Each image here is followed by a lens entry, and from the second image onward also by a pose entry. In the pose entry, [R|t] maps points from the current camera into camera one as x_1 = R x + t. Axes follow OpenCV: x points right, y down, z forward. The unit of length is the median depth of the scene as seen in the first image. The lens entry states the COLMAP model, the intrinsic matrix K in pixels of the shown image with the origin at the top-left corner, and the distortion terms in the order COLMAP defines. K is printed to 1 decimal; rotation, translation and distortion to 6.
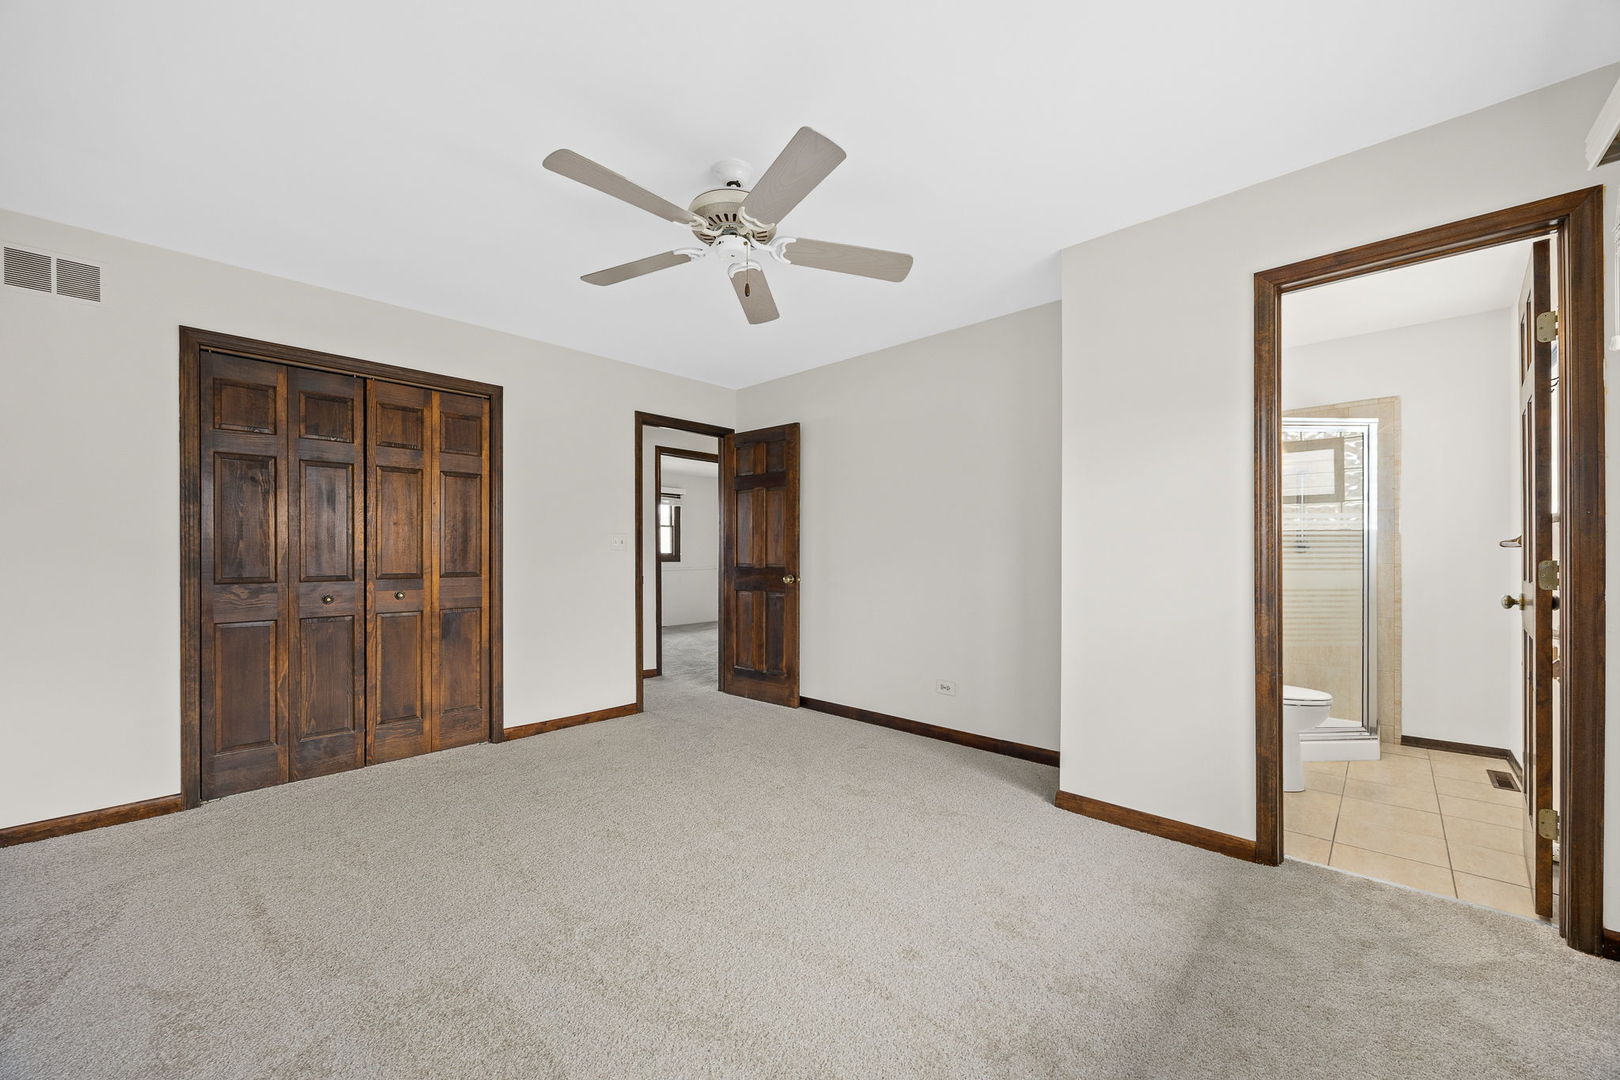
lens RADIAL K [[622.7, 0, 815.5], [0, 622.7, 553.5], [0, 0, 1]] dist [-0.001247, -0.000411]
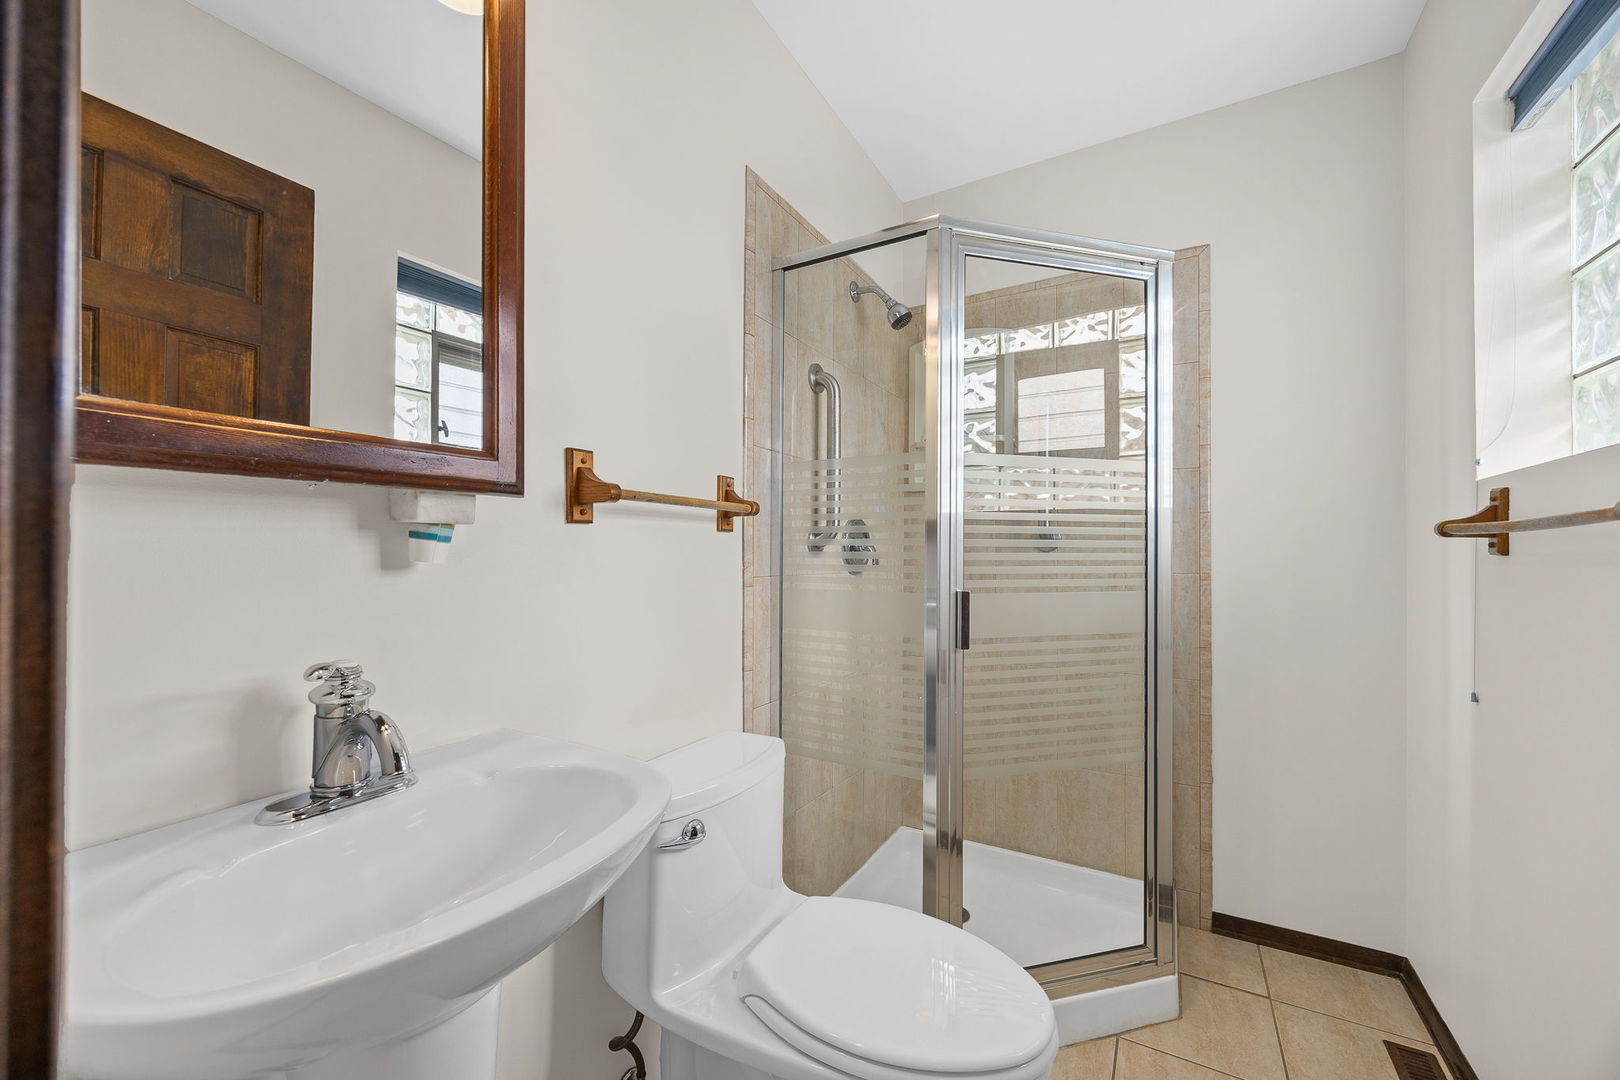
lens RADIAL K [[622.7, 0, 815.5], [0, 622.7, 553.5], [0, 0, 1]] dist [-0.001247, -0.000411]
pose [[0.975265, 0.007255, 0.220919, 0.499026], [-0.005005, 0.999930, -0.010744, 0.005341], [-0.220982, 0.009372, 0.975233, 0.559219]]
